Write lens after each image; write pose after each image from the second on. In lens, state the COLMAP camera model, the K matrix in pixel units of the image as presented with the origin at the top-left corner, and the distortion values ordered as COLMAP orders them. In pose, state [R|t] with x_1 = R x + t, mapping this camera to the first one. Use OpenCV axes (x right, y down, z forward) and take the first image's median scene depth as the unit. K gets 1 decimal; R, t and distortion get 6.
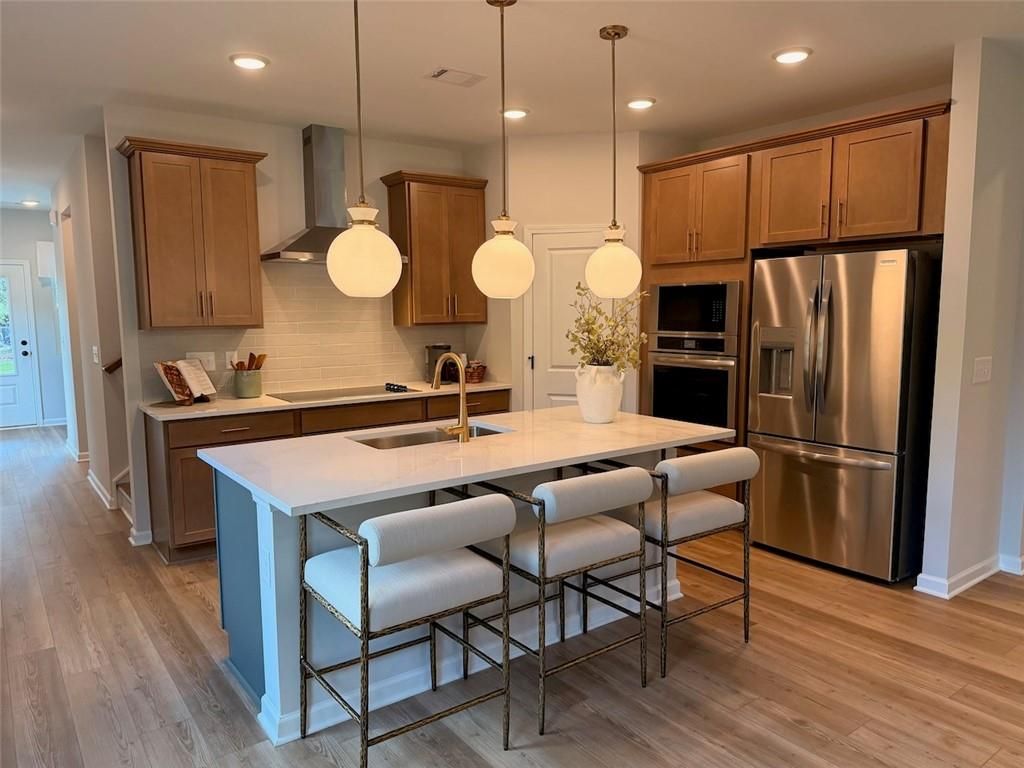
lens RADIAL K [[723.0, 0, 512.5], [0, 723.0, 388.9], [0, 0, 1]] dist [0.007082, -0.005308]
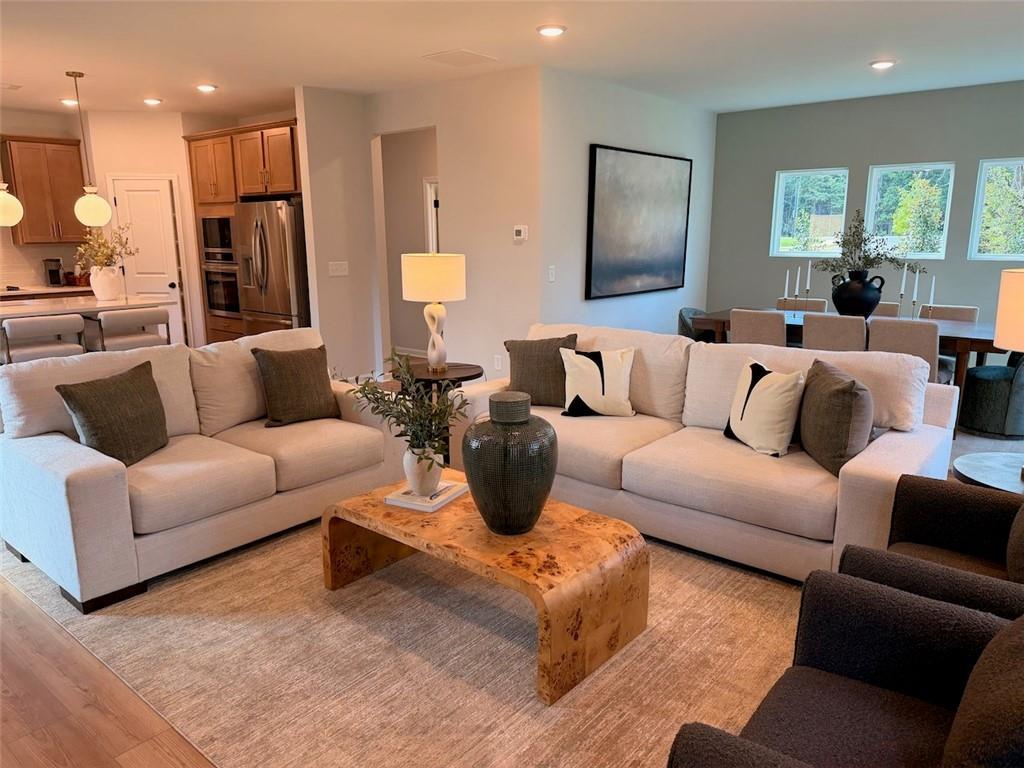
lens RADIAL K [[723.0, 0, 513.6], [0, 723.0, 380.7], [0, 0, 1]] dist [0.007082, -0.005308]
pose [[0.971321, -0.041096, 0.234192, 0.463618], [0.020212, 0.995656, 0.090886, 0.071014], [-0.236910, -0.083546, 0.967933, -0.643525]]
